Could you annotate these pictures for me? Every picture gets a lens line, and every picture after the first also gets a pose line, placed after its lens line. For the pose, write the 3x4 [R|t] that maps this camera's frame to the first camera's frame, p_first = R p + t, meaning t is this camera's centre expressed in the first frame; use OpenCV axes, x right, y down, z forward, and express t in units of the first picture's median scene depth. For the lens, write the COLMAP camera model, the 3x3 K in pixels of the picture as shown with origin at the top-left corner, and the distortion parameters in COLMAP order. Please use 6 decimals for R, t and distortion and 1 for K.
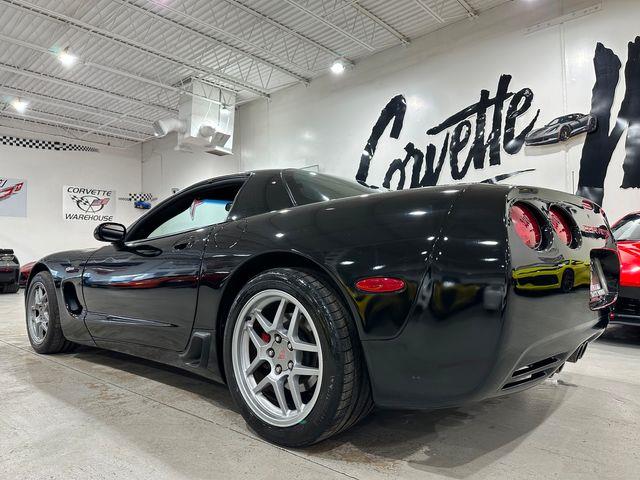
lens RADIAL K [[452.4, 0, 321.7], [0, 452.4, 243.2], [0, 0, 1]] dist [0.034935, -0.045620]
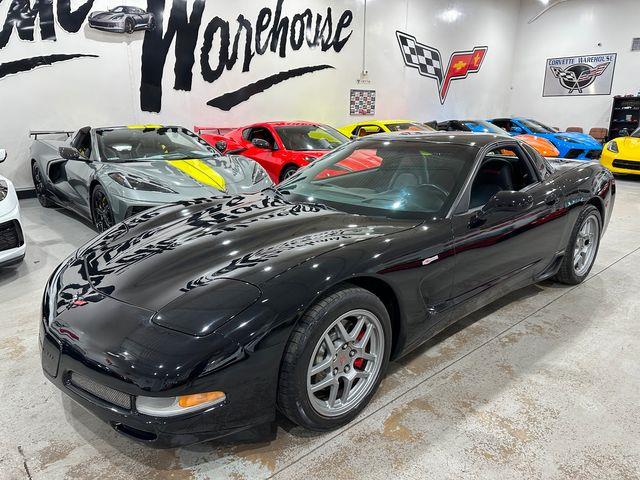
lens RADIAL K [[452.4, 0, 319.1], [0, 452.4, 238.7], [0, 0, 1]] dist [0.034935, -0.045620]
pose [[0.116685, -0.251452, 0.960810, -0.501073], [-0.041068, 0.965370, 0.257633, -0.061310], [-0.992320, -0.069520, 0.102318, 0.440722]]
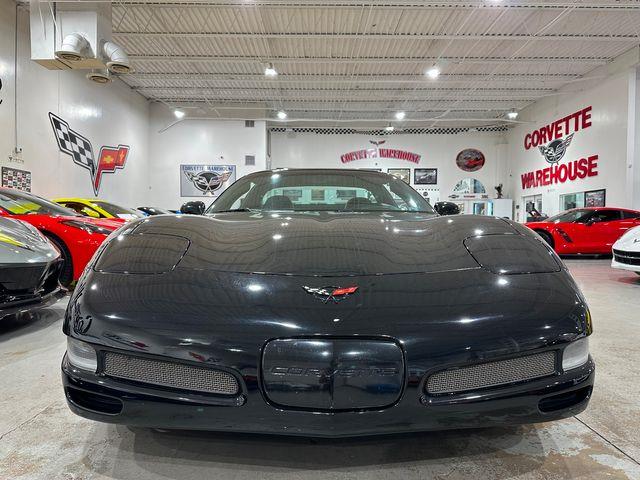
lens RADIAL K [[452.4, 0, 319.7], [0, 452.4, 235.4], [0, 0, 1]] dist [0.034935, -0.045620]
pose [[-0.678338, -0.003136, 0.734743, -0.391606], [-0.026236, 0.999457, -0.019957, 0.028664], [-0.734281, -0.032814, -0.678052, 0.717176]]
